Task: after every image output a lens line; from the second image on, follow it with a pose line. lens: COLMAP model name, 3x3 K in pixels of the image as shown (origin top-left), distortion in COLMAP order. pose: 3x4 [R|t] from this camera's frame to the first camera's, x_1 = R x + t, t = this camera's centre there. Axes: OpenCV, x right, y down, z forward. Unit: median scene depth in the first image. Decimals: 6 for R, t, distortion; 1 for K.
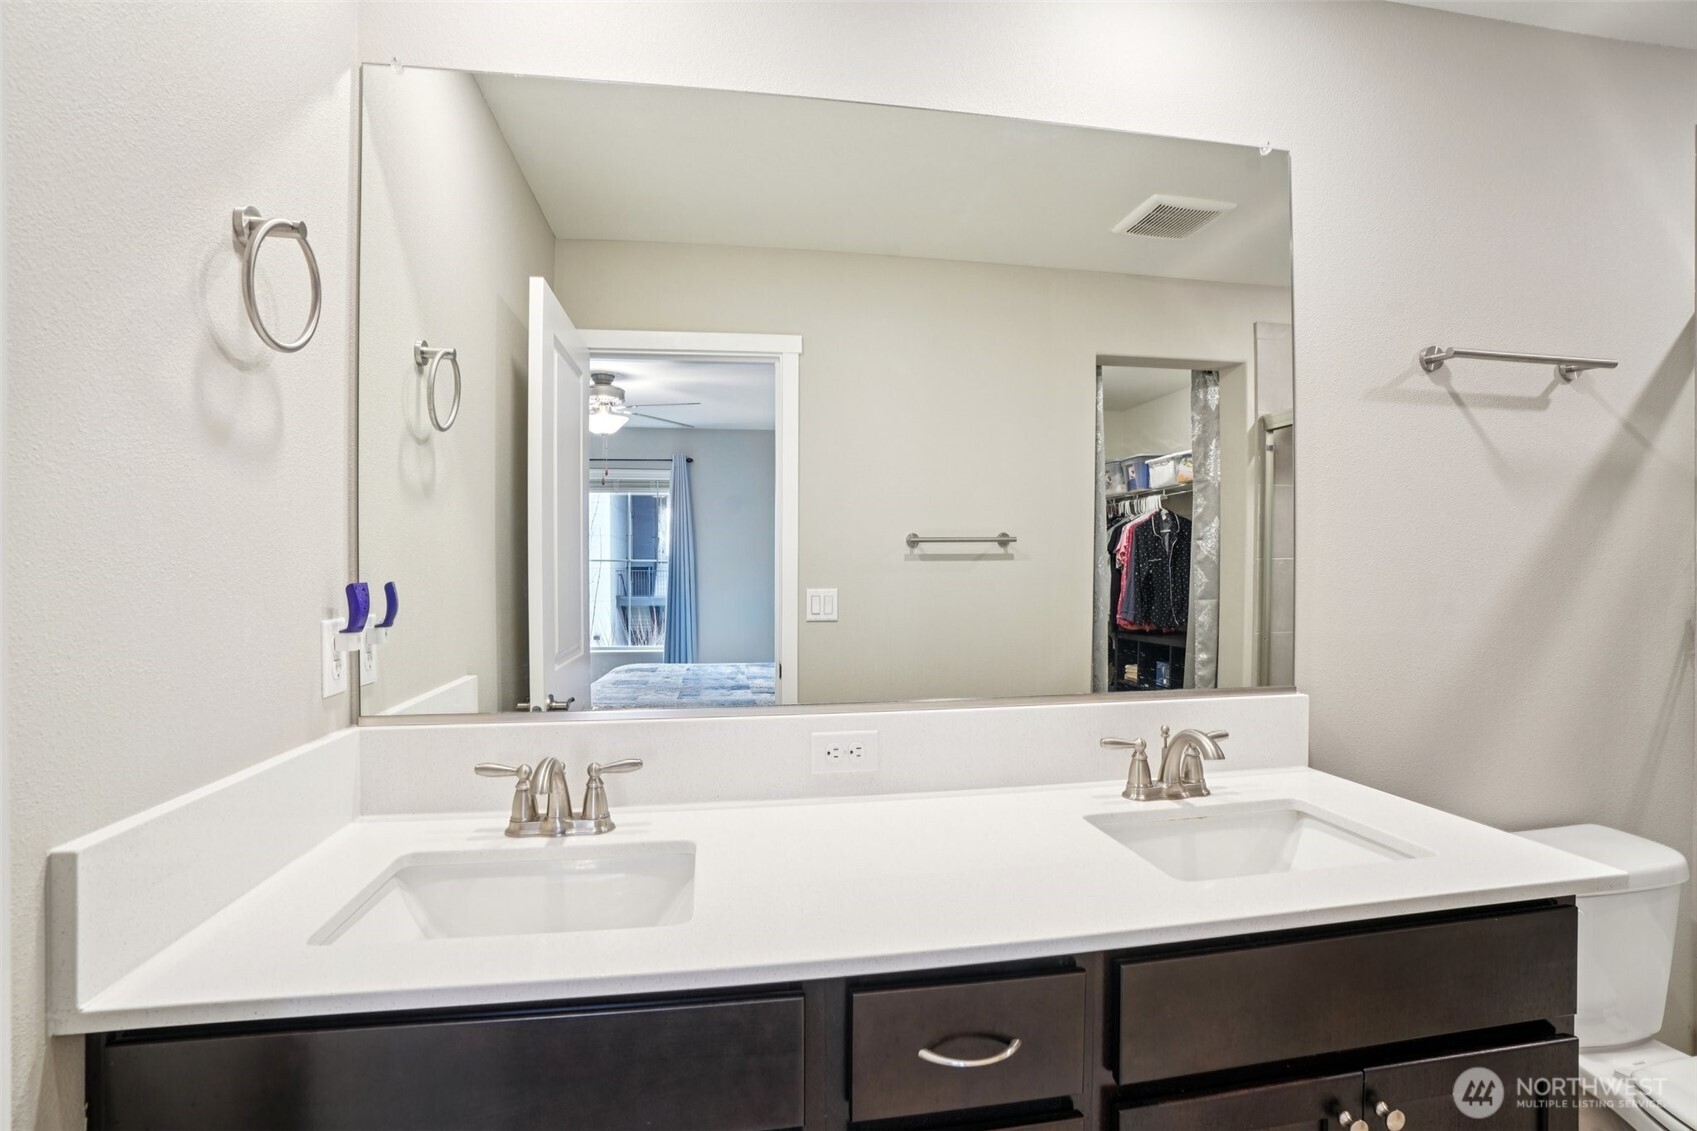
lens RADIAL K [[816.9, 0, 840.6], [0, 816.9, 534.7], [0, 0, 1]] dist [0.054012, 0.000192]
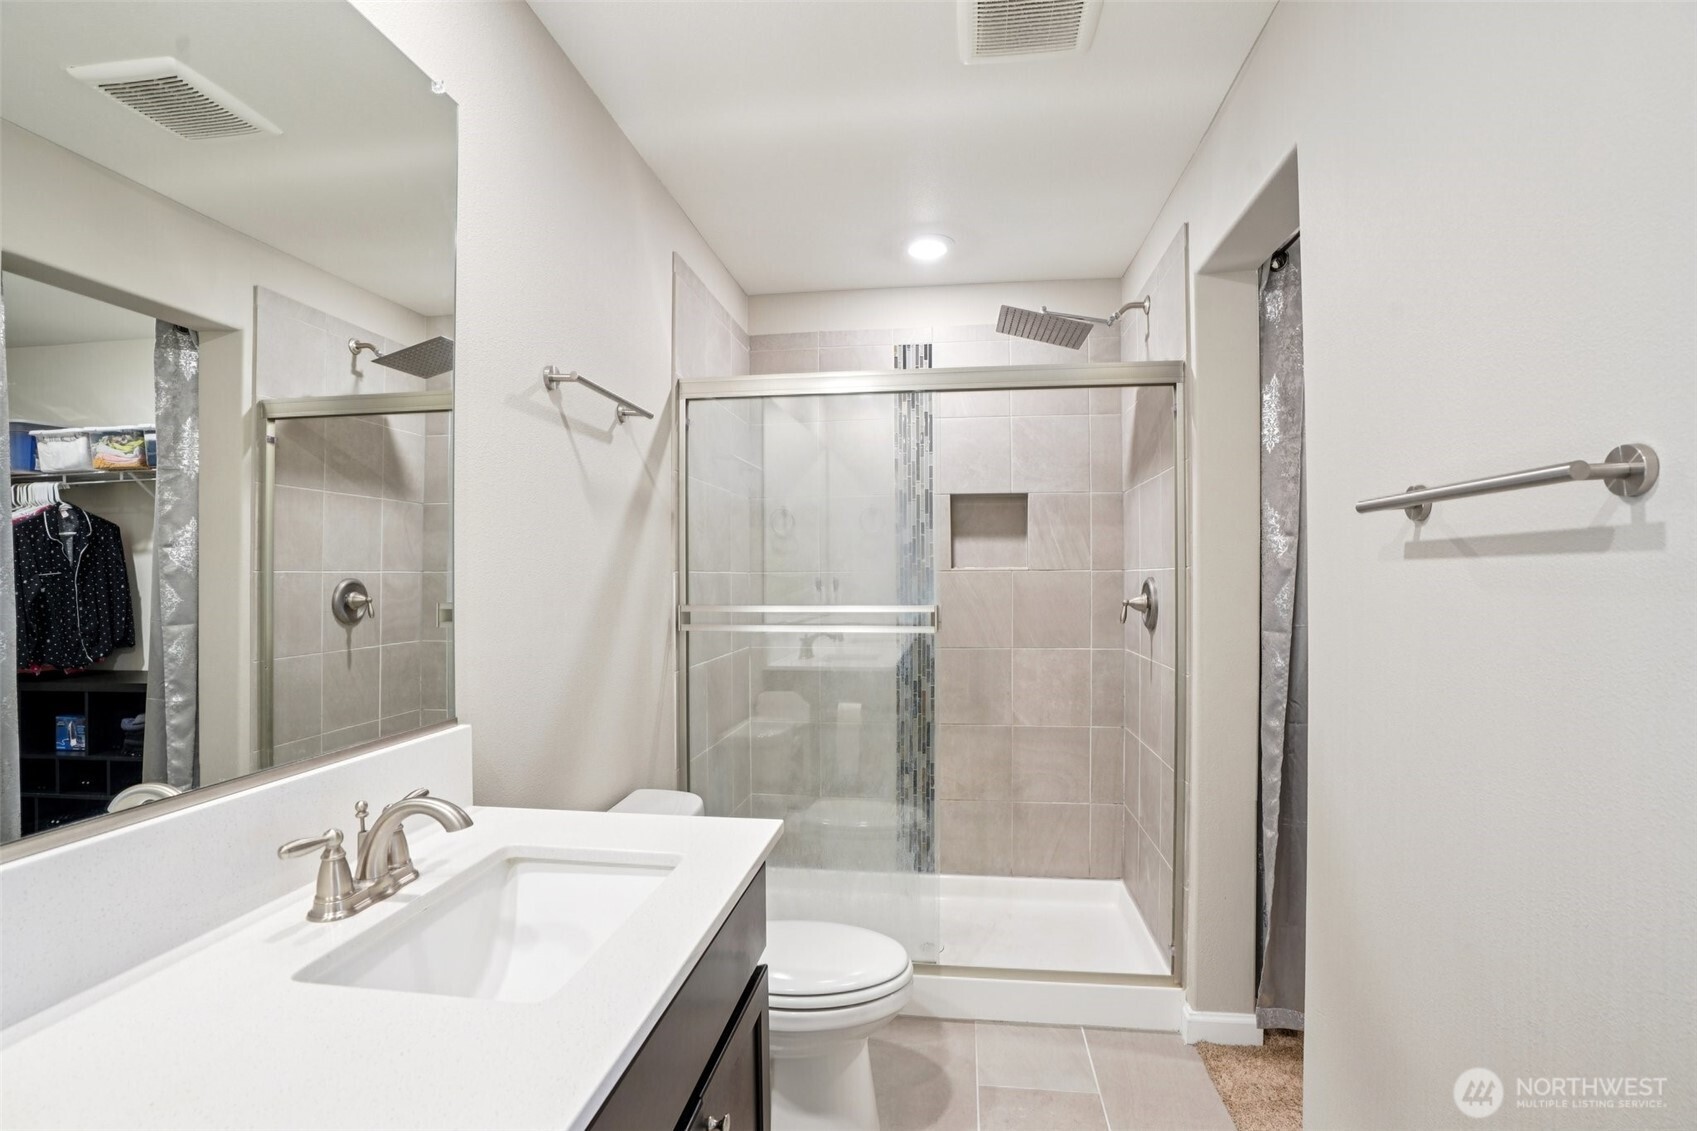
lens RADIAL K [[819.3, 0, 822.5], [0, 819.3, 570.1], [0, 0, 1]] dist [-0.000531, 0.000695]
pose [[0.345163, 0.007305, 0.938514, -0.063955], [-0.030160, 0.999540, 0.003312, 0.007000], [-0.938058, -0.029449, 0.345225, 0.174634]]
